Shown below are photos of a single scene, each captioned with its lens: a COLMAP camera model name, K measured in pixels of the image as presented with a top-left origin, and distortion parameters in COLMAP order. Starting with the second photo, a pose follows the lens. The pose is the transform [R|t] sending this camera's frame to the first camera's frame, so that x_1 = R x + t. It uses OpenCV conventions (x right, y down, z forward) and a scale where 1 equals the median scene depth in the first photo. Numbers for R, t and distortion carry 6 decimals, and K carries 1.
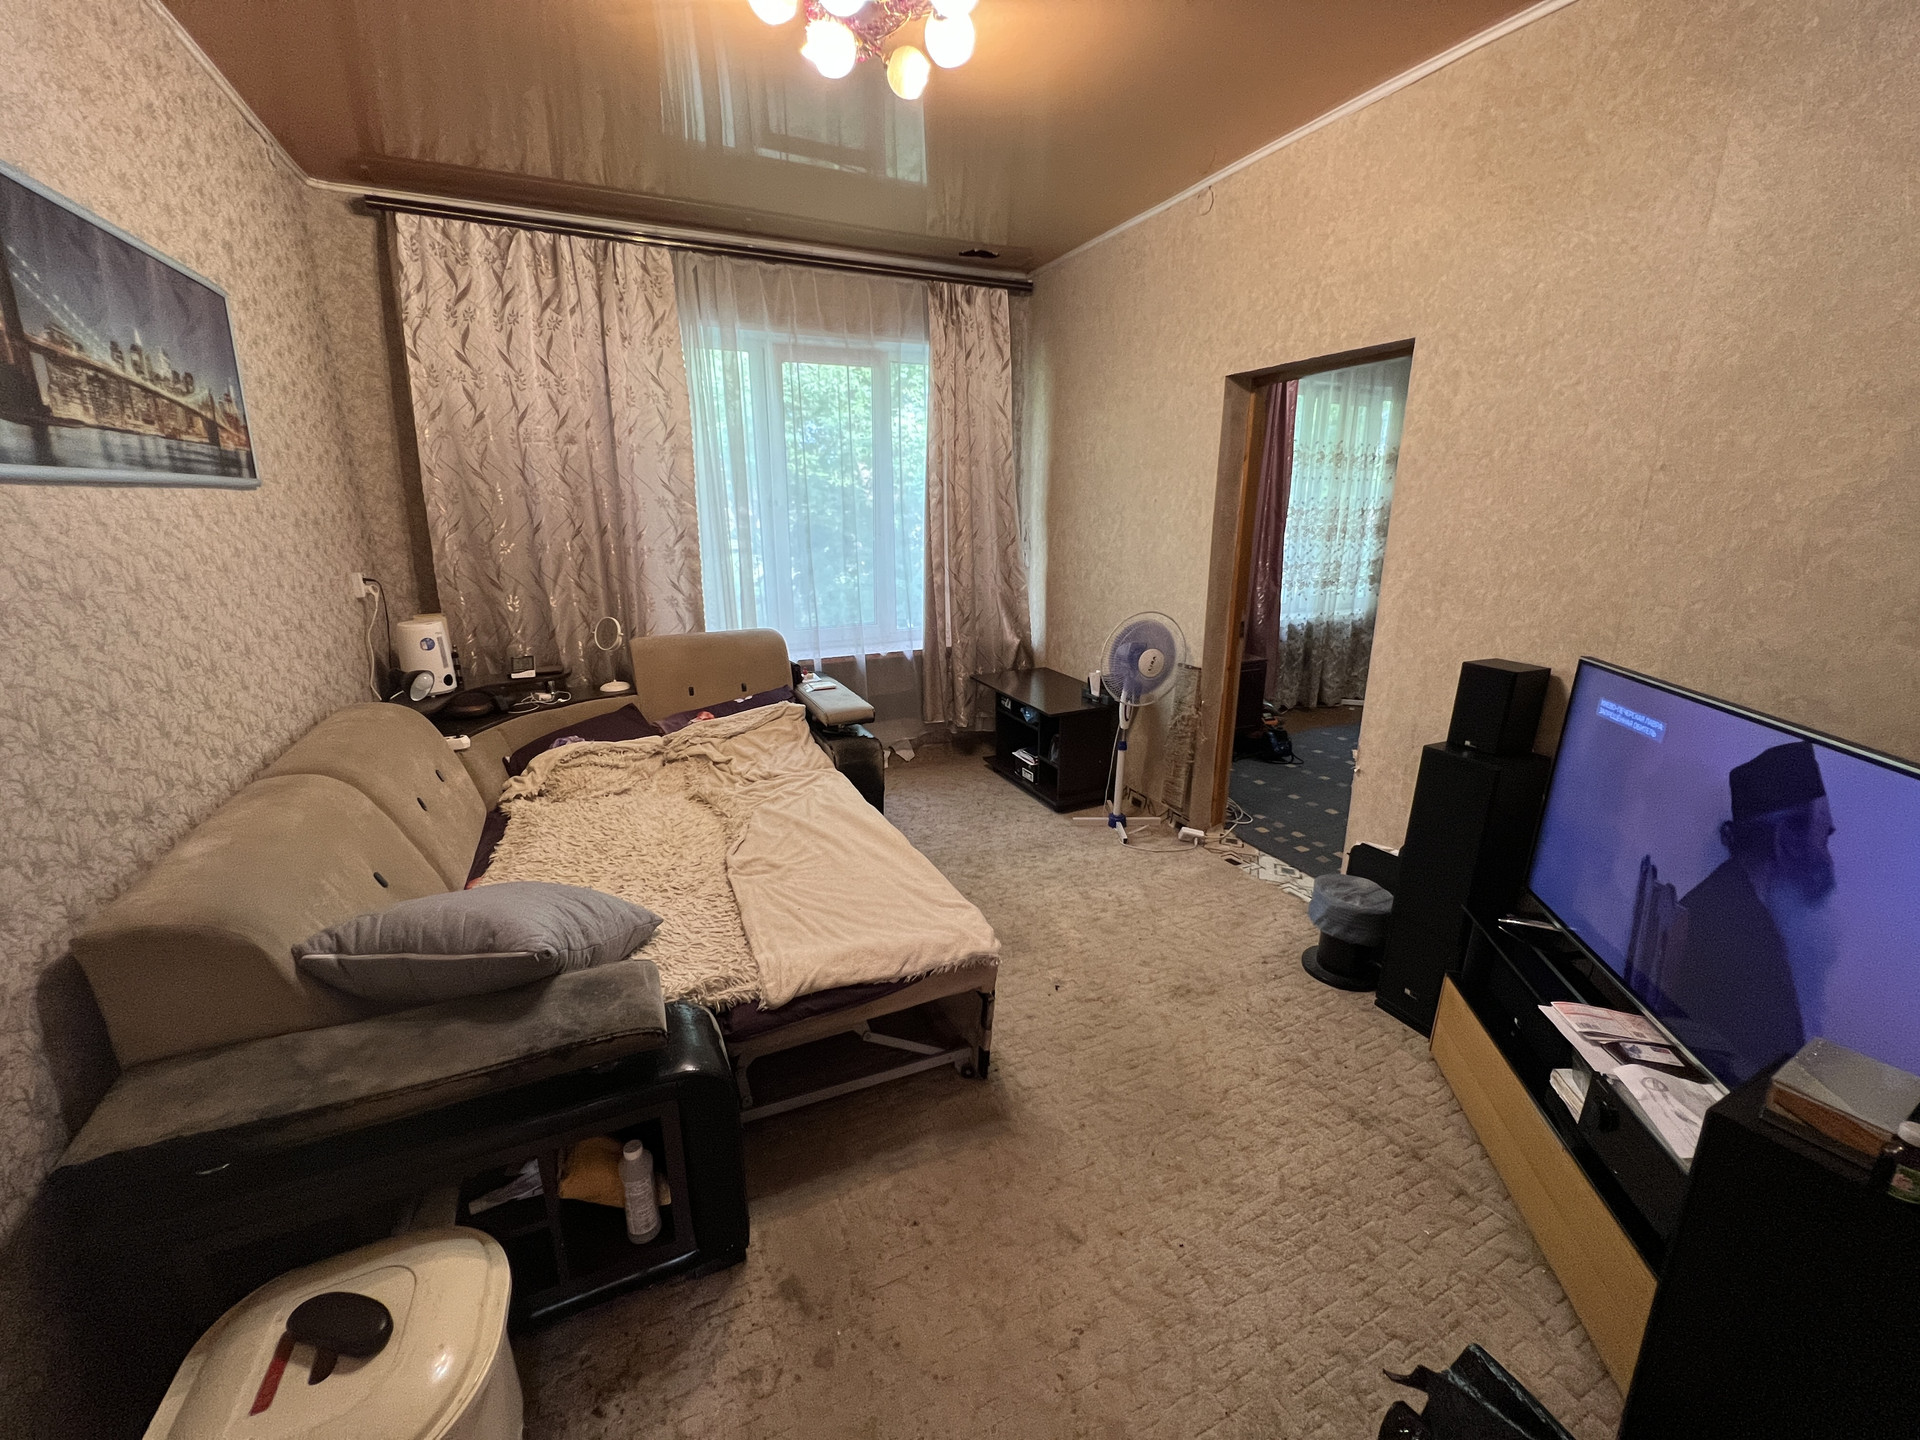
lens RADIAL K [[775.0, 0, 958.9], [0, 775.0, 715.6], [0, 0, 1]] dist [0.000372, 0.000437]
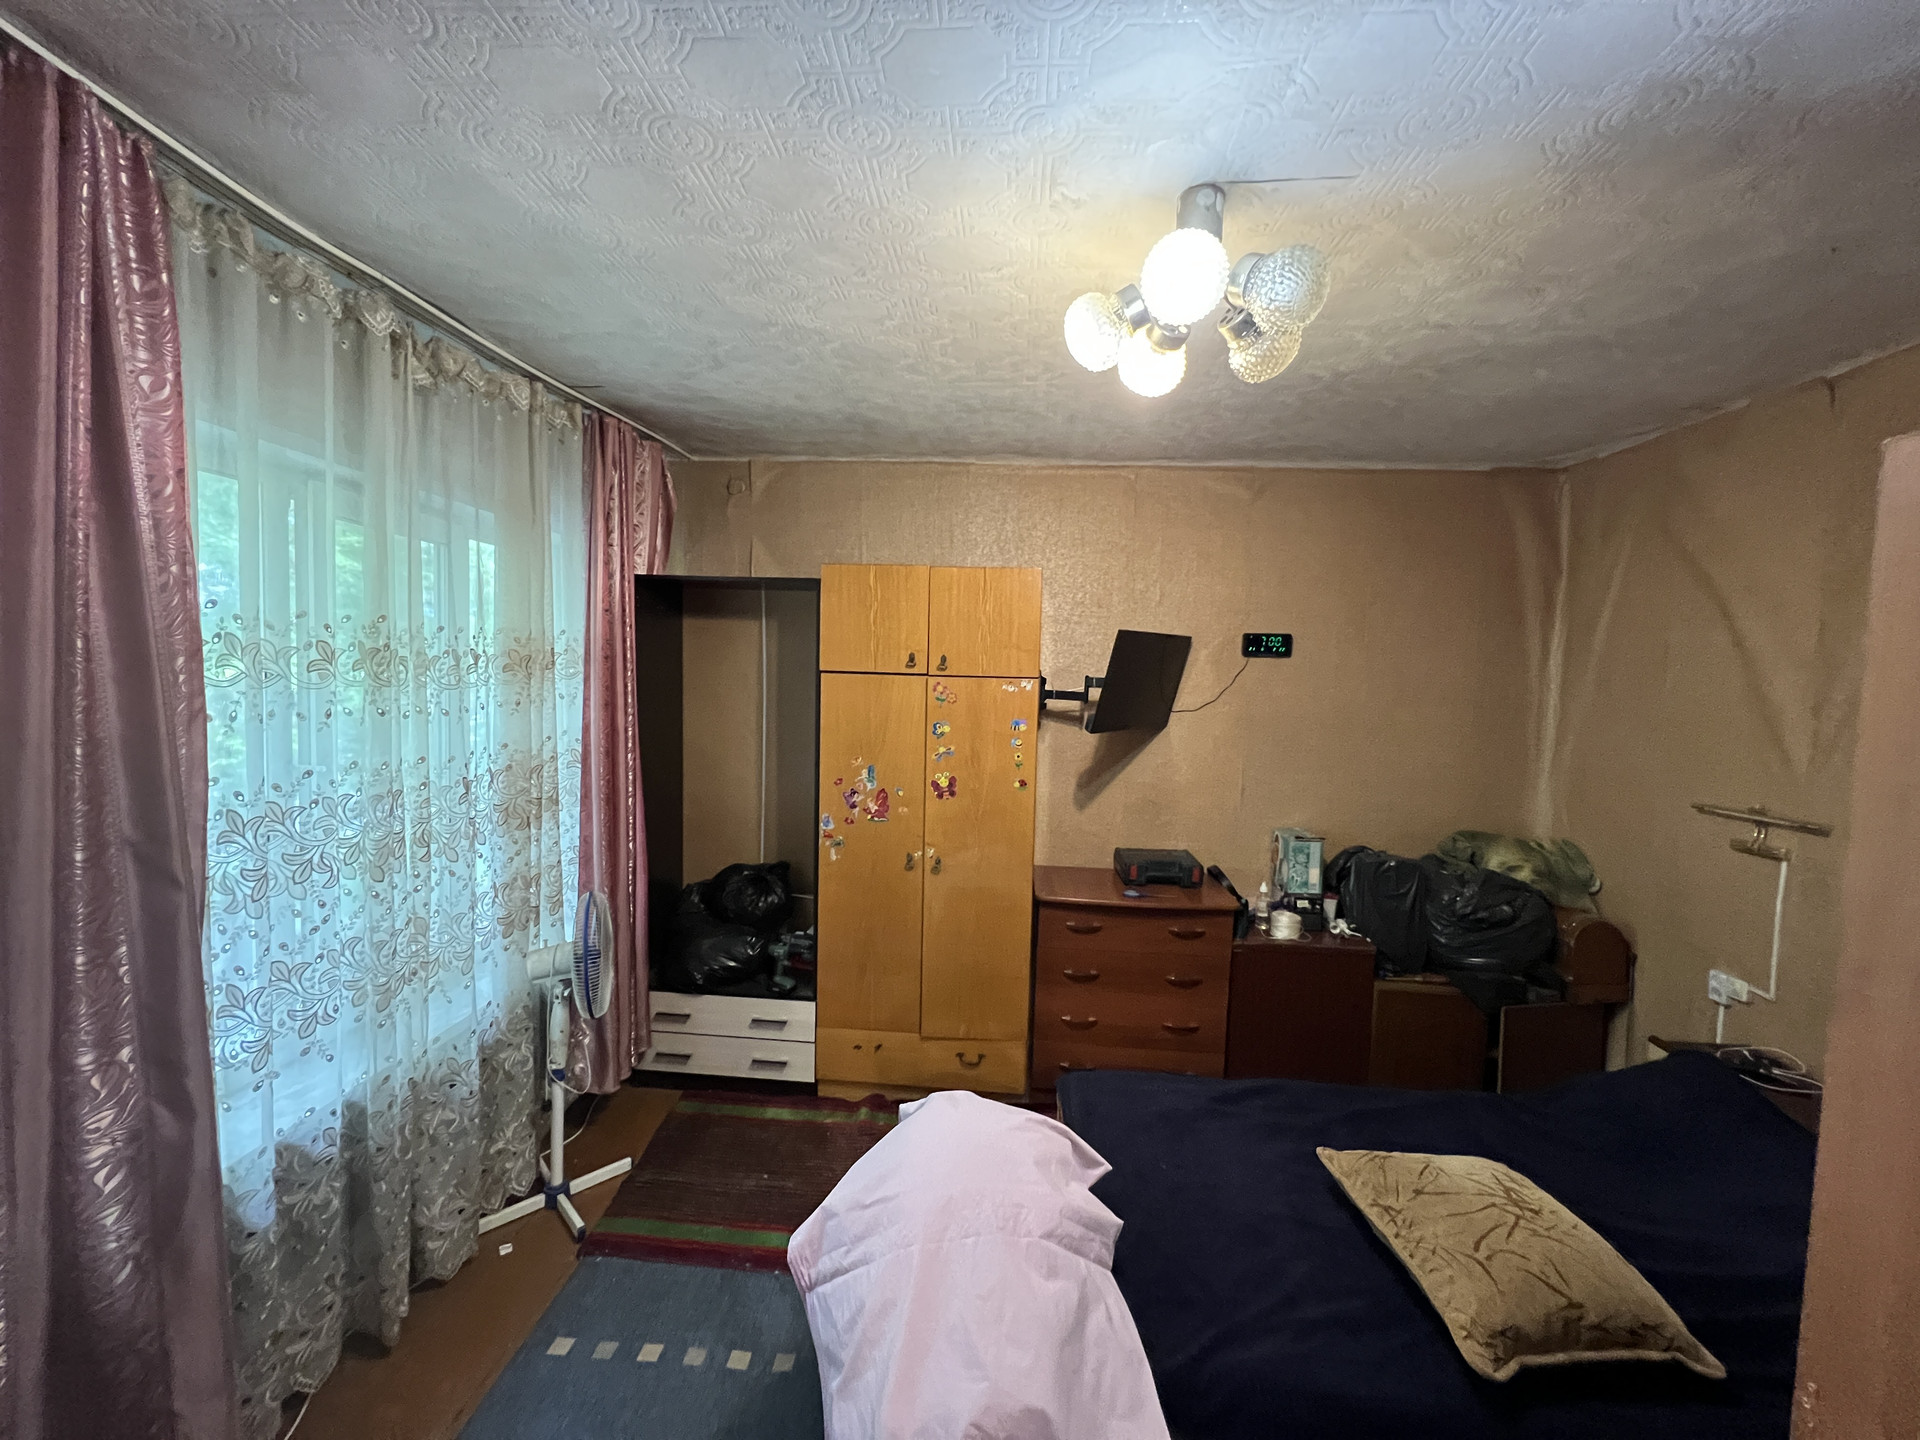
lens RADIAL K [[775.0, 0, 958.5], [0, 775.0, 725.7], [0, 0, 1]] dist [0.000372, 0.000437]
pose [[0.499828, -0.027086, 0.865701, 0.292572], [0.200199, 0.976057, -0.085050, -0.205657], [-0.842670, 0.215823, 0.493283, 0.563624]]
